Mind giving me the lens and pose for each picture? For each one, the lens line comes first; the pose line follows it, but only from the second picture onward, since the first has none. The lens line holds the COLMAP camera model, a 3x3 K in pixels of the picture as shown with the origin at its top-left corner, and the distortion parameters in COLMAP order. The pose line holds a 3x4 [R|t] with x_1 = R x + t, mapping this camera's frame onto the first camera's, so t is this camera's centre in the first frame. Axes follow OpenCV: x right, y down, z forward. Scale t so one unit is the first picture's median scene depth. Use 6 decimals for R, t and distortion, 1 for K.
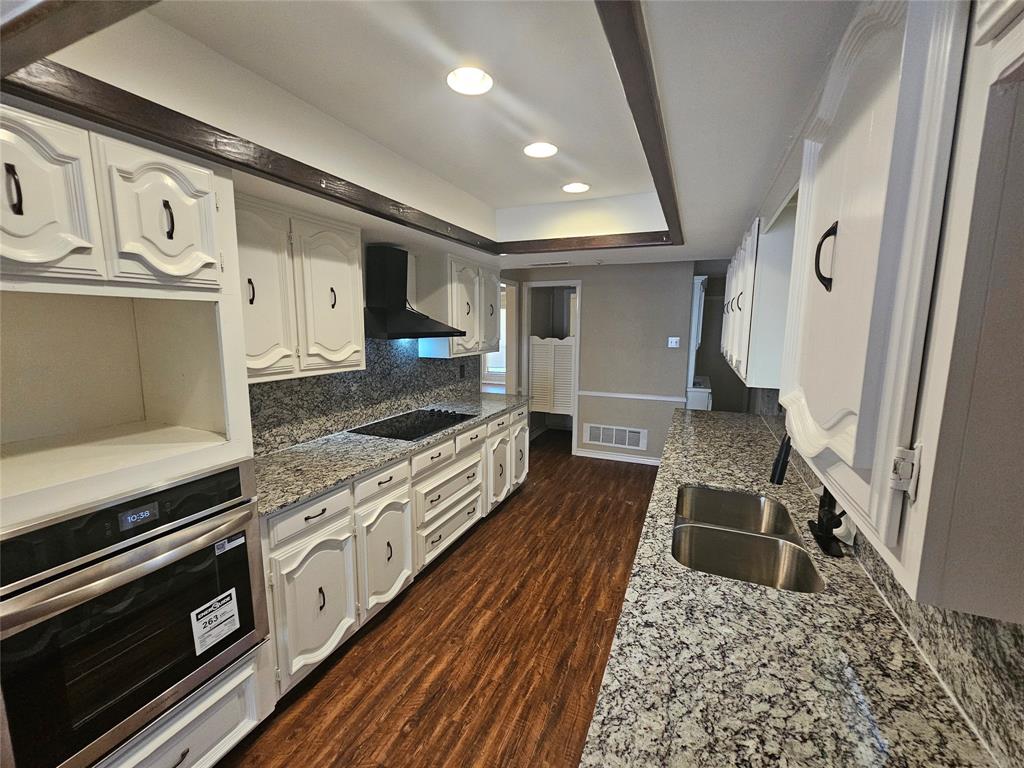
lens RADIAL K [[420.0, 0, 511.4], [0, 420.0, 384.0], [0, 0, 1]] dist [-0.003088, 0.001067]
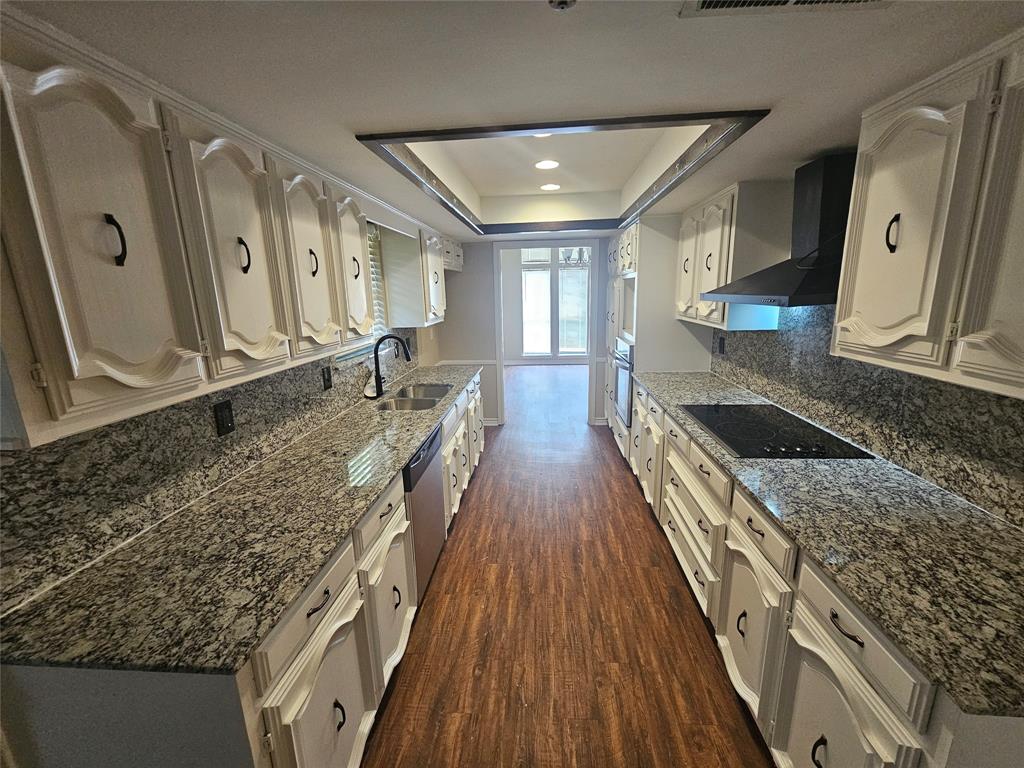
lens RADIAL K [[420.0, 0, 515.3], [0, 420.0, 379.9], [0, 0, 1]] dist [-0.003088, 0.001067]
pose [[-0.941437, 0.088510, -0.325364, 0.517390], [-0.027868, 0.941208, 0.336675, -0.281431], [0.336034, 0.326026, -0.883622, 2.015517]]
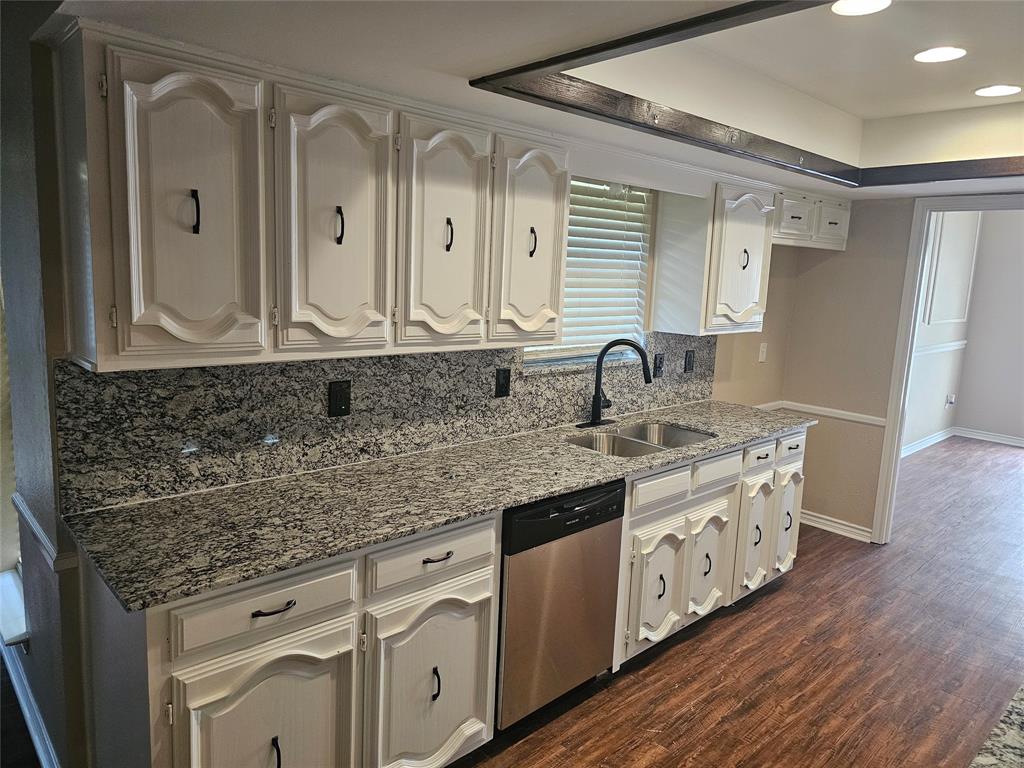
lens RADIAL K [[689.3, 0, 516.6], [0, 689.3, 364.8], [0, 0, 1]] dist [0.061657, -0.054532]
pose [[-0.918486, -0.096878, 0.383403, 0.076345], [0.009607, 0.963776, 0.266540, -0.301226], [-0.395336, 0.248497, -0.884284, 2.070338]]
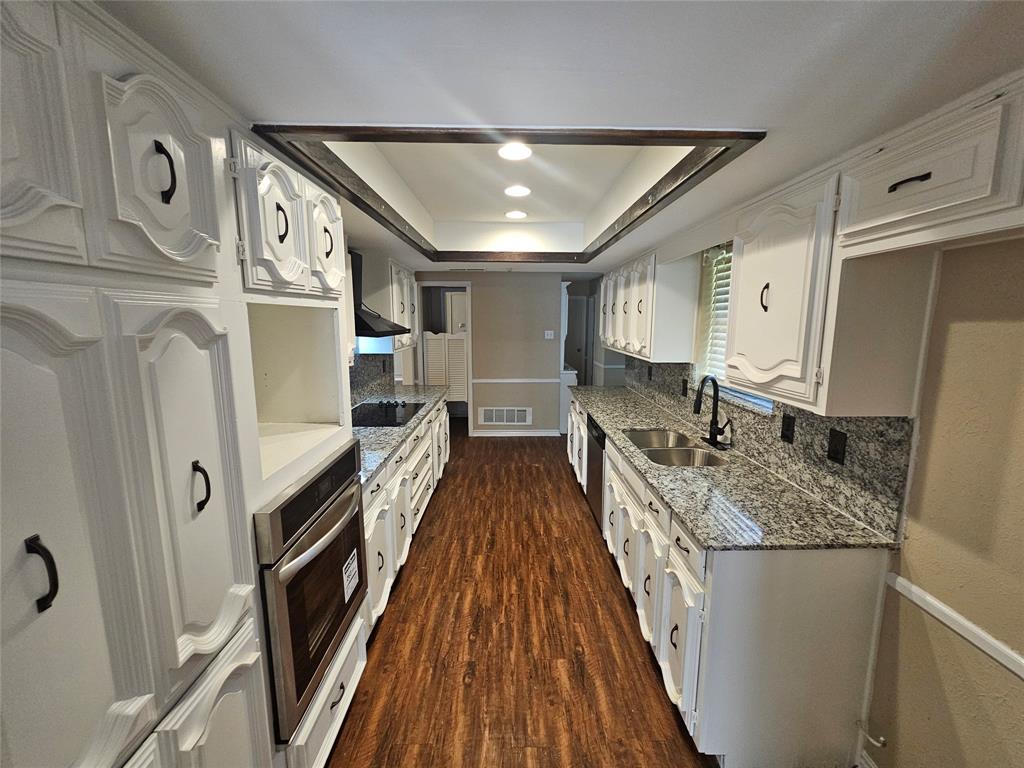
lens RADIAL K [[420.0, 0, 509.5], [0, 420.0, 383.8], [0, 0, 1]] dist [-0.003088, 0.001067]
pose [[0.914103, -0.067131, 0.399887, -0.482512], [0.061408, 0.997744, 0.027123, 0.009799], [-0.400806, -0.000237, 0.916163, -0.184033]]
